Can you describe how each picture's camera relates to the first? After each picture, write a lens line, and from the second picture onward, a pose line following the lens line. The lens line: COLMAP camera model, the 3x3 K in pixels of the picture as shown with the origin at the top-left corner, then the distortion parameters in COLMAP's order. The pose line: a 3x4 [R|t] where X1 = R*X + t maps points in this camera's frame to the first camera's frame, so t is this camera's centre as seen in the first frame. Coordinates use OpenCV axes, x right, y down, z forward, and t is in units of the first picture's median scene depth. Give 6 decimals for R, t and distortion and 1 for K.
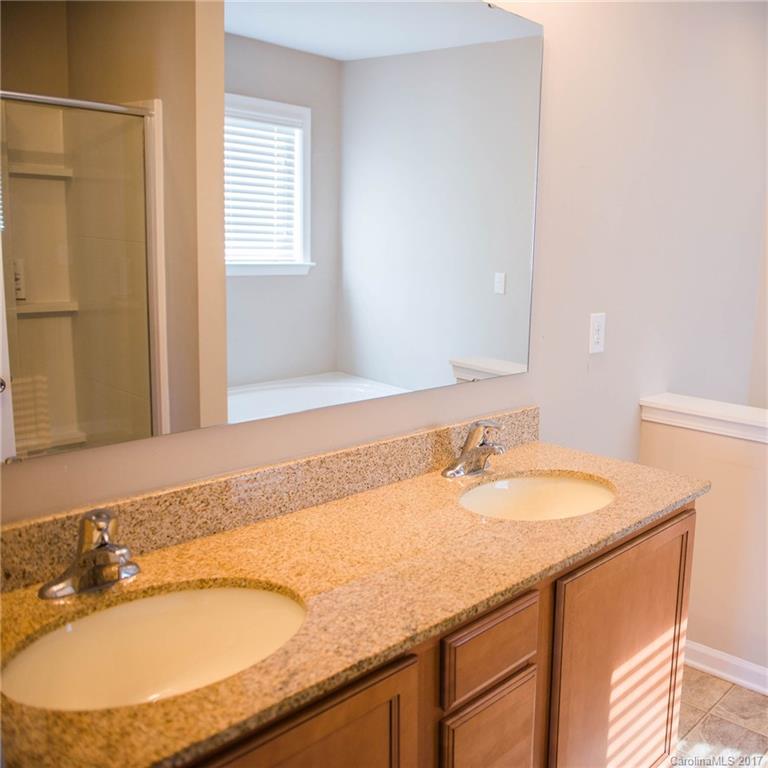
lens RADIAL K [[779.5, 0, 384.0], [0, 779.5, 384.0], [0, 0, 1]] dist [-0.053223, -0.014104]
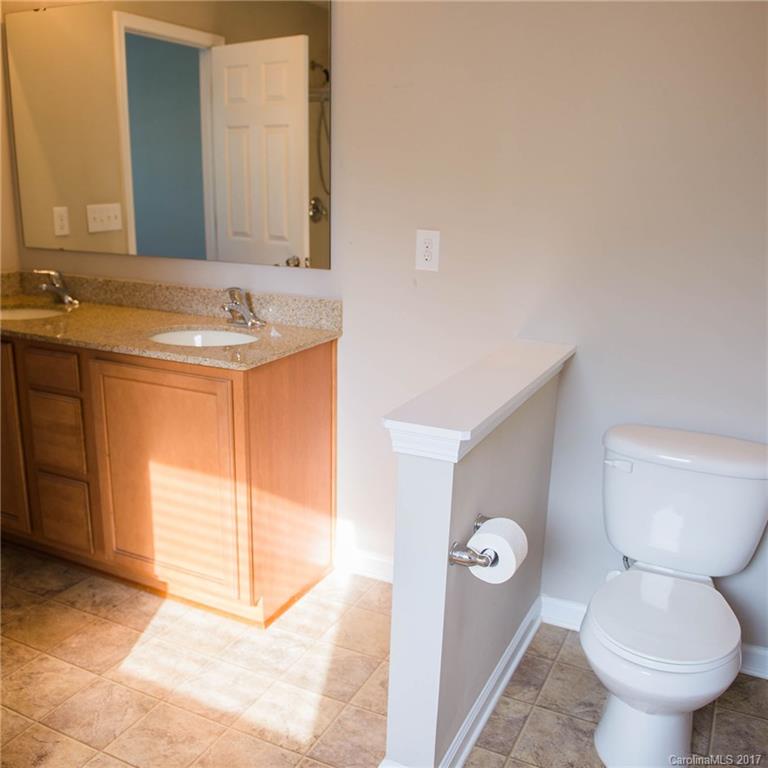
lens RADIAL K [[779.5, 0, 384.0], [0, 779.5, 384.0], [0, 0, 1]] dist [-0.053223, -0.014104]
pose [[0.309410, 0.257579, -0.915379, 1.555144], [-0.169824, 0.962108, 0.213326, -0.133653], [0.935642, 0.089448, 0.341429, 0.777963]]
